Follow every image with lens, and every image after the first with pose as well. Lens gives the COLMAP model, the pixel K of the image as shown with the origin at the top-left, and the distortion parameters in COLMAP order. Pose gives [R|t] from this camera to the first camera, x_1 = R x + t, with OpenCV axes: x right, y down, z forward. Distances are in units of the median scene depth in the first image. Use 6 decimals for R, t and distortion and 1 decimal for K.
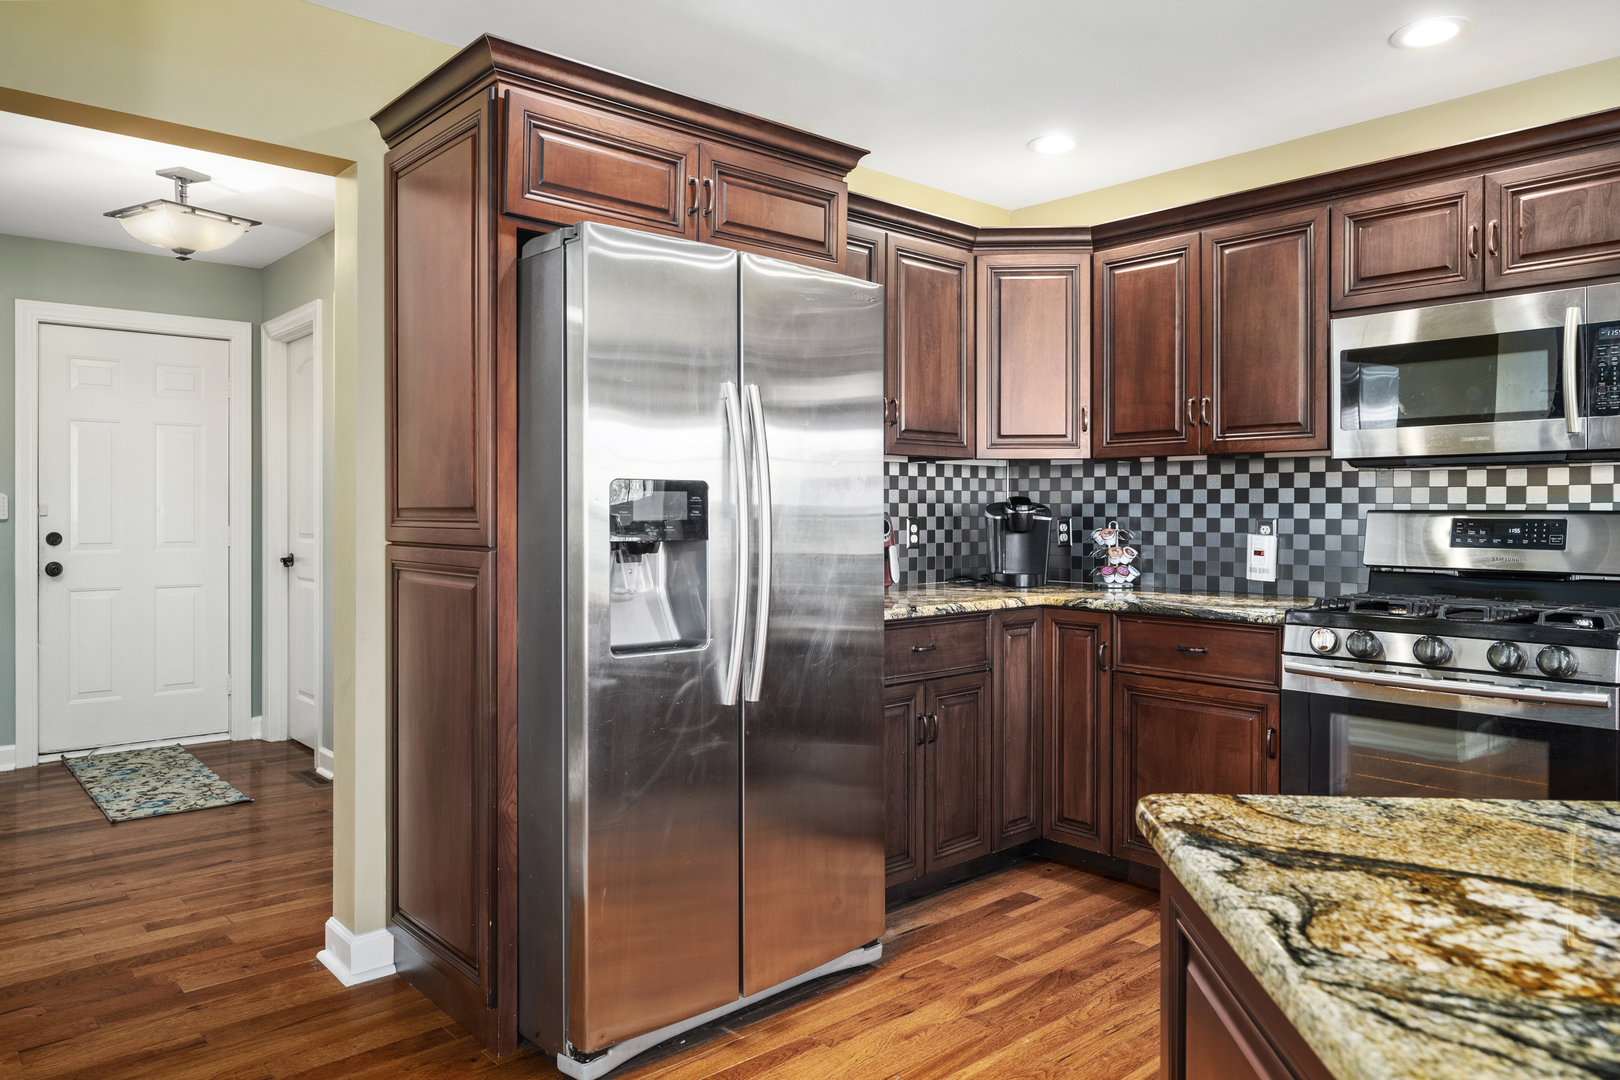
lens RADIAL K [[1109.1, 0, 798.4], [0, 1109.1, 508.0], [0, 0, 1]] dist [0.002622, -0.003448]
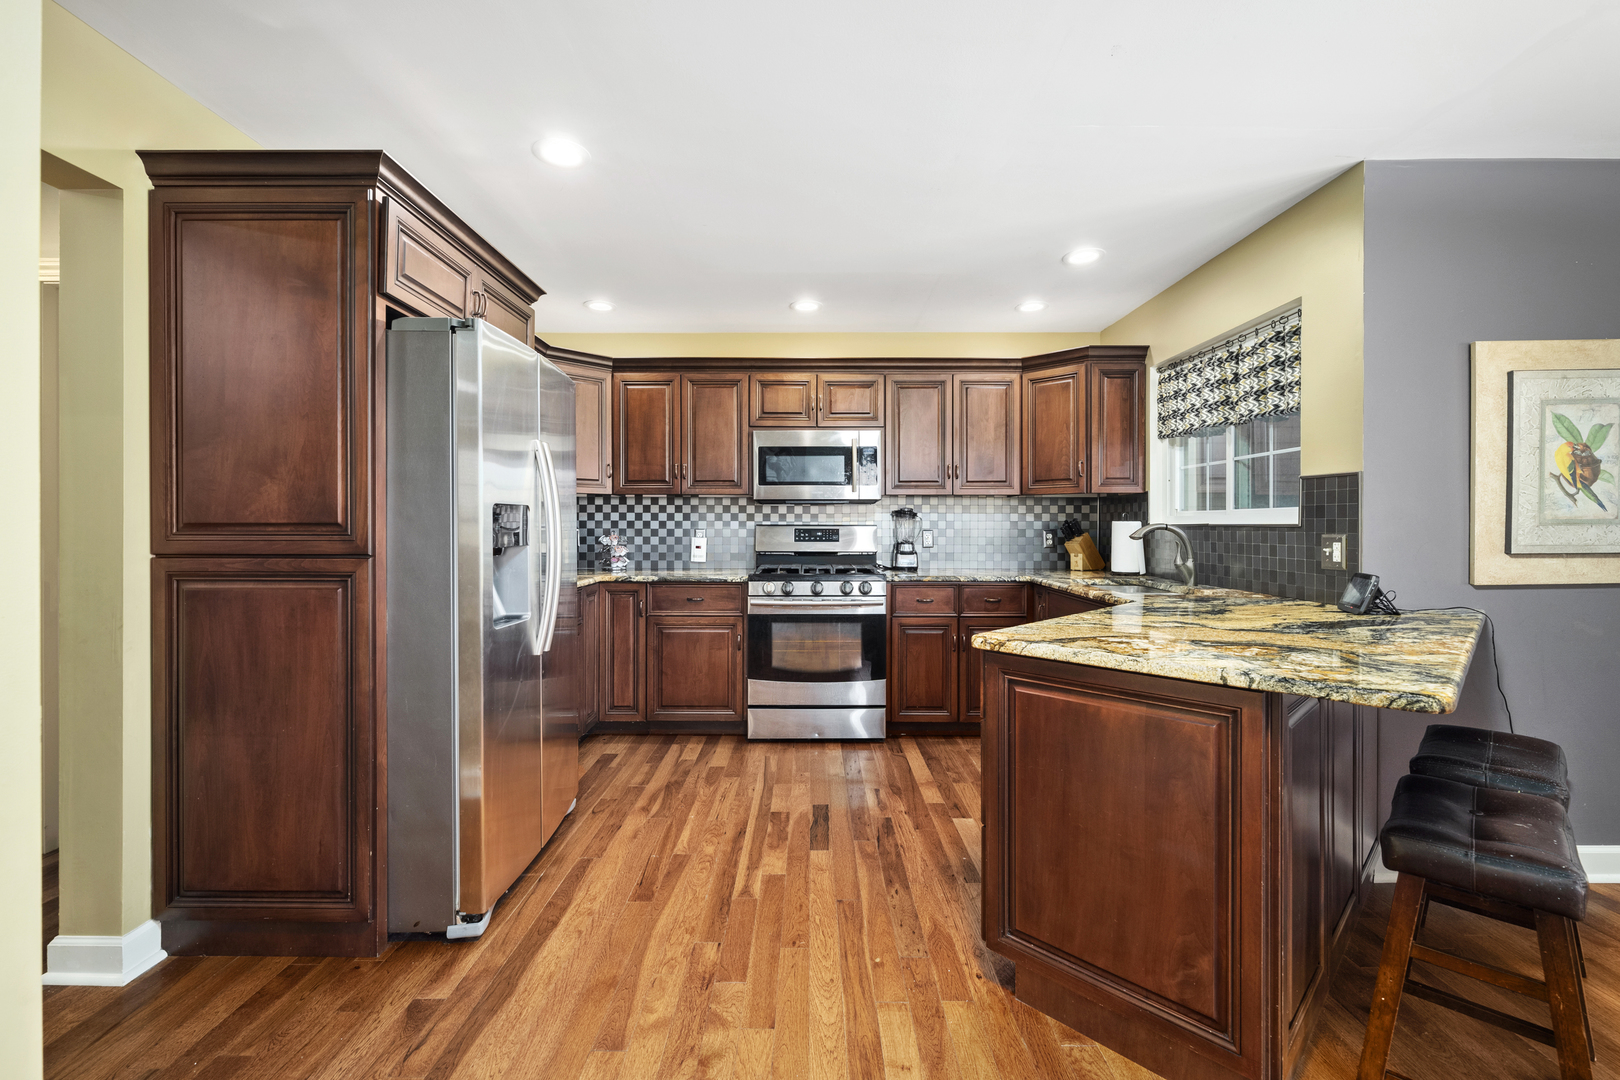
lens RADIAL K [[701.7, 0, 817.6], [0, 701.7, 521.4], [0, 0, 1]] dist [0.000827, -0.000516]
pose [[0.654478, 0.002567, 0.756076, -0.400636], [-0.001848, 0.999997, -0.001796, -0.001763], [-0.756079, -0.000222, 0.654481, 0.068949]]
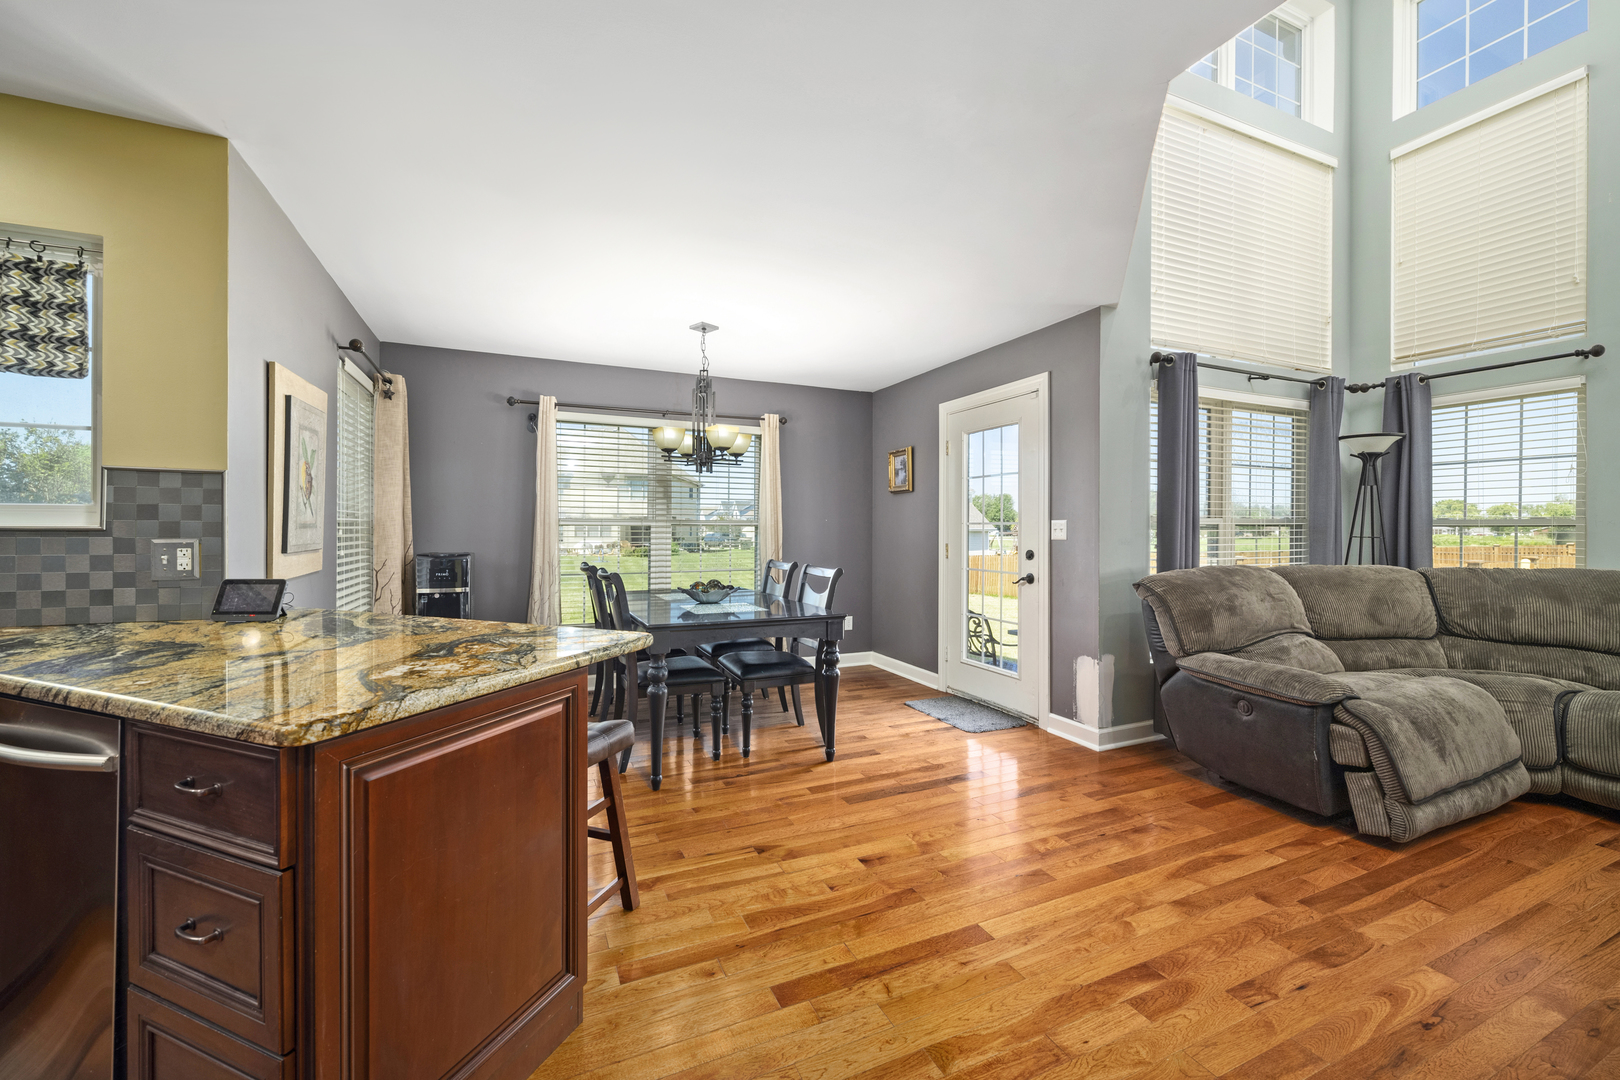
lens RADIAL K [[646.4, 0, 798.4], [0, 646.4, 531.8], [0, 0, 1]] dist [-0.000420, 0.000241]
pose [[-0.956212, -0.005533, 0.292623, -0.195118], [-0.004999, 0.999984, 0.002571, -0.001334], [-0.292633, 0.000996, -0.956224, 0.557474]]
